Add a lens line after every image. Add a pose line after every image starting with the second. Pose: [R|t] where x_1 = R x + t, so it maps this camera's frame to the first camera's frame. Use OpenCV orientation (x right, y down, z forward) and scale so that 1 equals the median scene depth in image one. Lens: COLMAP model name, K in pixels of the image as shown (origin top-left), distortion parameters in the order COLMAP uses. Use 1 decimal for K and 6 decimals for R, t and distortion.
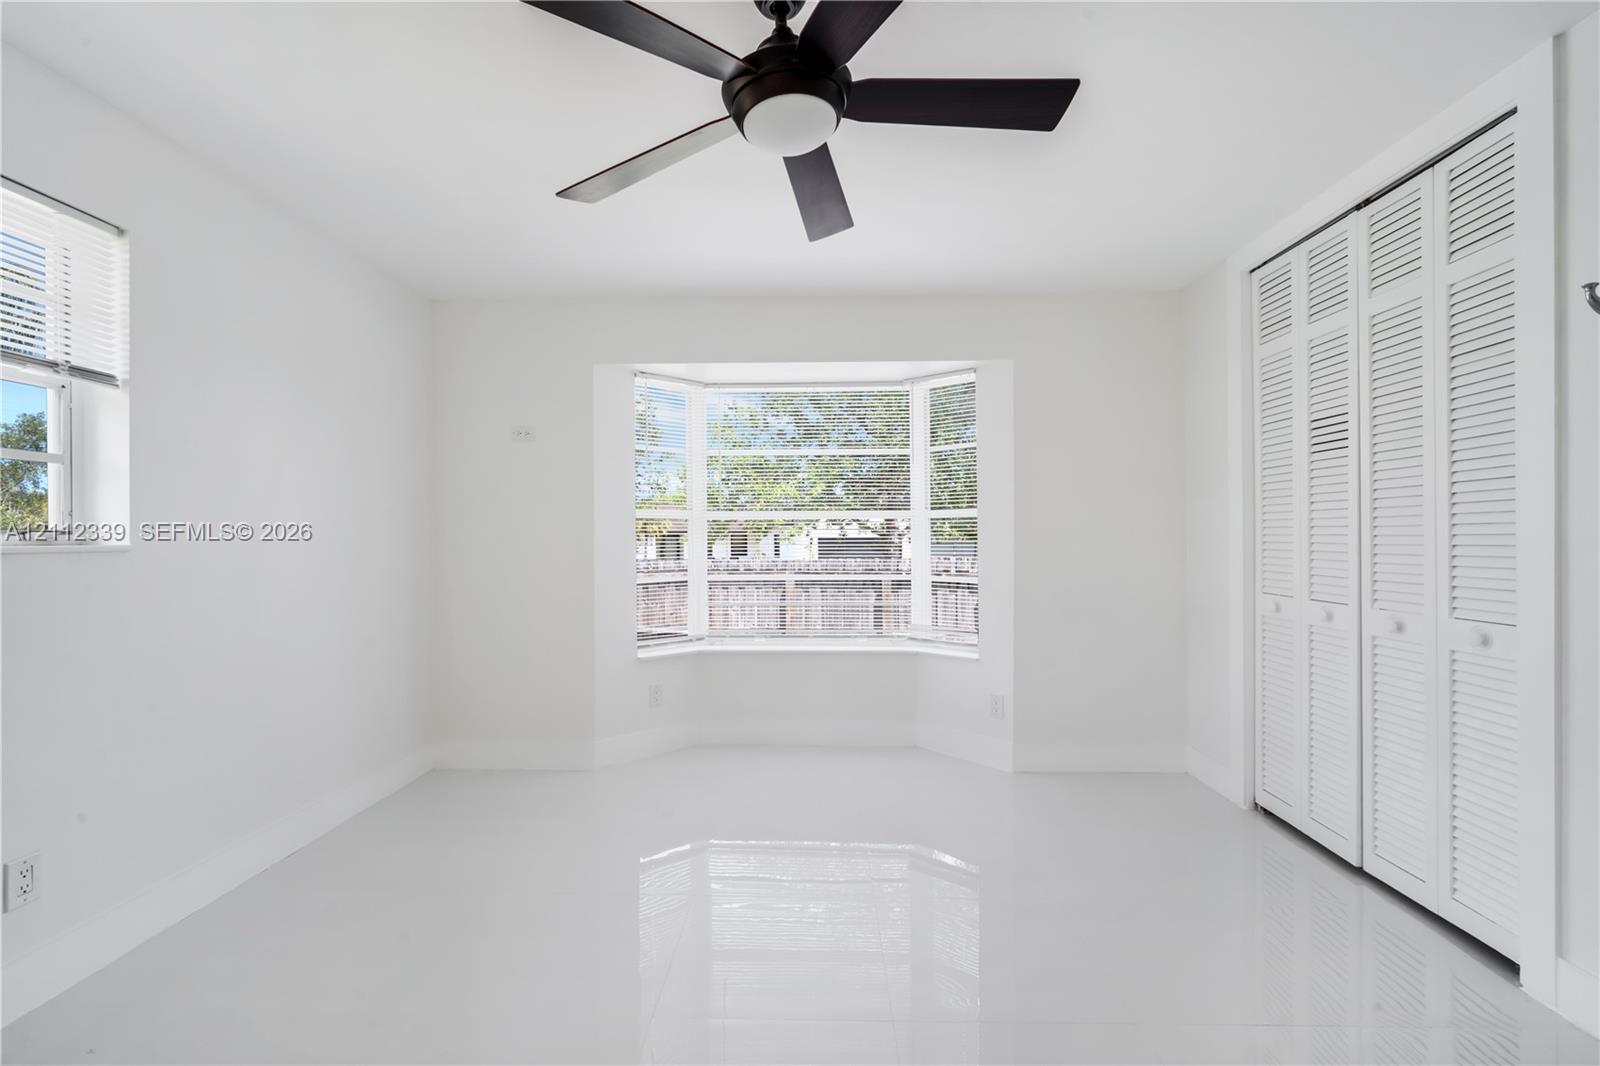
lens RADIAL K [[696.9, 0, 799.9], [0, 696.9, 538.4], [0, 0, 1]] dist [-0.008461, -0.000463]
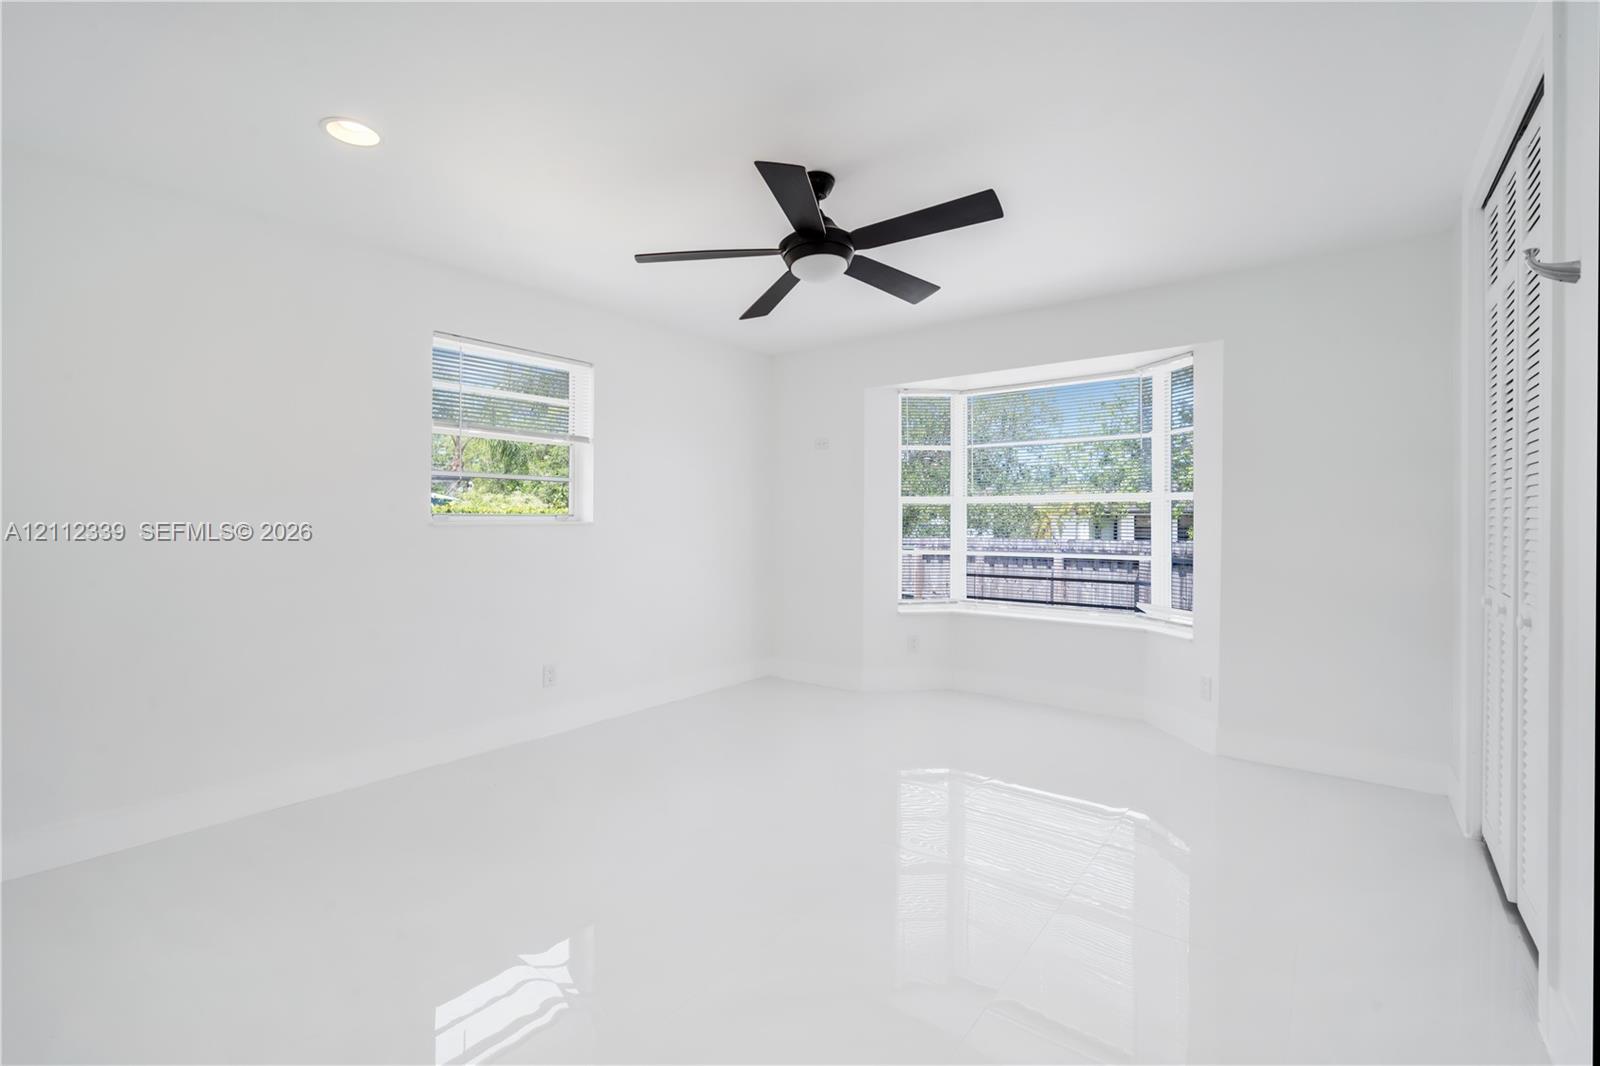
lens RADIAL K [[697.2, 0, 794.4], [0, 697.2, 520.8], [0, 0, 1]] dist [-0.001066, -0.000180]
pose [[0.801926, 0.004998, -0.597402, 0.393461], [-0.003318, 0.999987, 0.003912, -0.001790], [0.597414, -0.001155, 0.801932, -0.152557]]
